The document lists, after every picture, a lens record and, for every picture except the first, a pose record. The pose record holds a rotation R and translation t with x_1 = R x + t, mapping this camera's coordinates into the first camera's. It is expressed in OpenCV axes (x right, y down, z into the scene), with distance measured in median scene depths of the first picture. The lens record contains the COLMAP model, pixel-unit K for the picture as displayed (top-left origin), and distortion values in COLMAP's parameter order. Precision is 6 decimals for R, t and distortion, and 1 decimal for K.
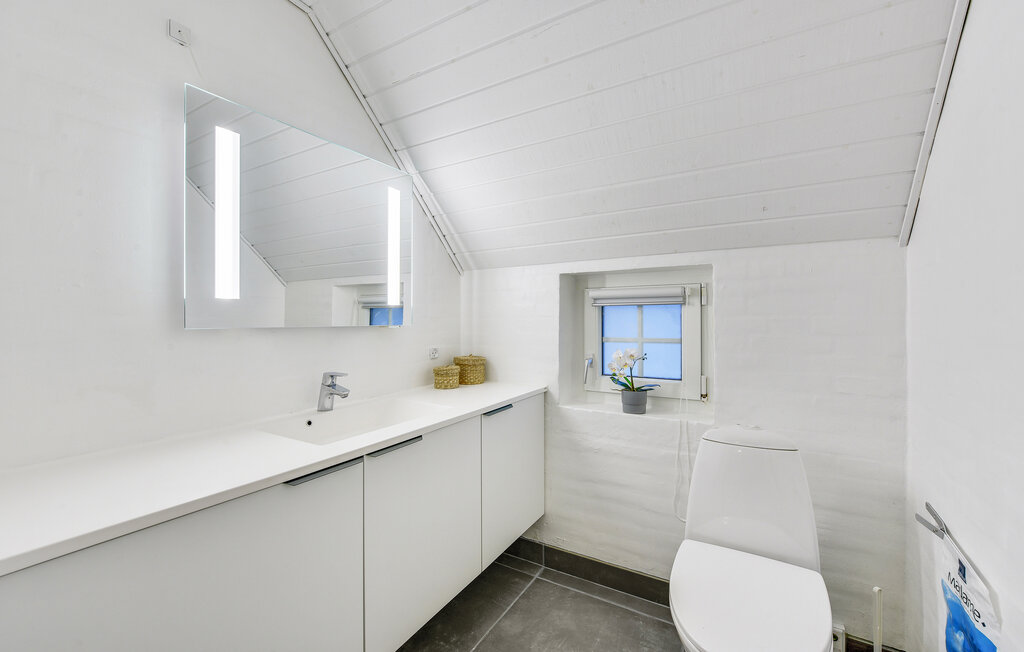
lens RADIAL K [[417.5, 0, 511.2], [0, 417.5, 320.8], [0, 0, 1]] dist [-0.010481, 0.000392]
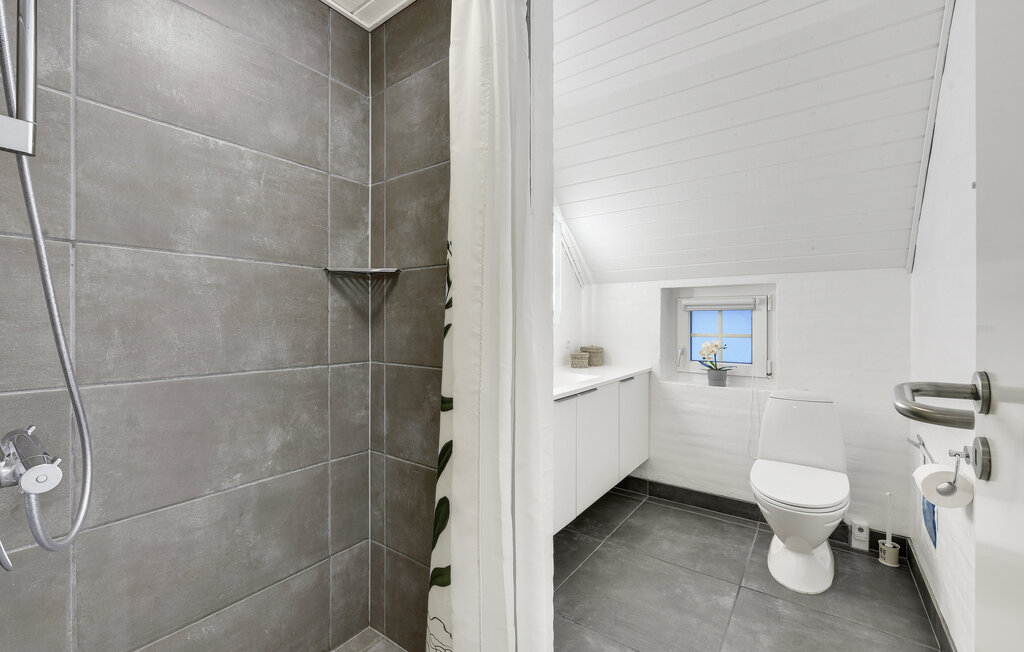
lens RADIAL K [[424.4, 0, 512.2], [0, 424.4, 324.2], [0, 0, 1]] dist [-0.001929, -0.000549]
pose [[0.995393, 0.005771, -0.095705, -0.258440], [-0.005511, 0.999980, 0.002983, 0.008253], [0.095720, -0.002442, 0.995405, -0.497536]]
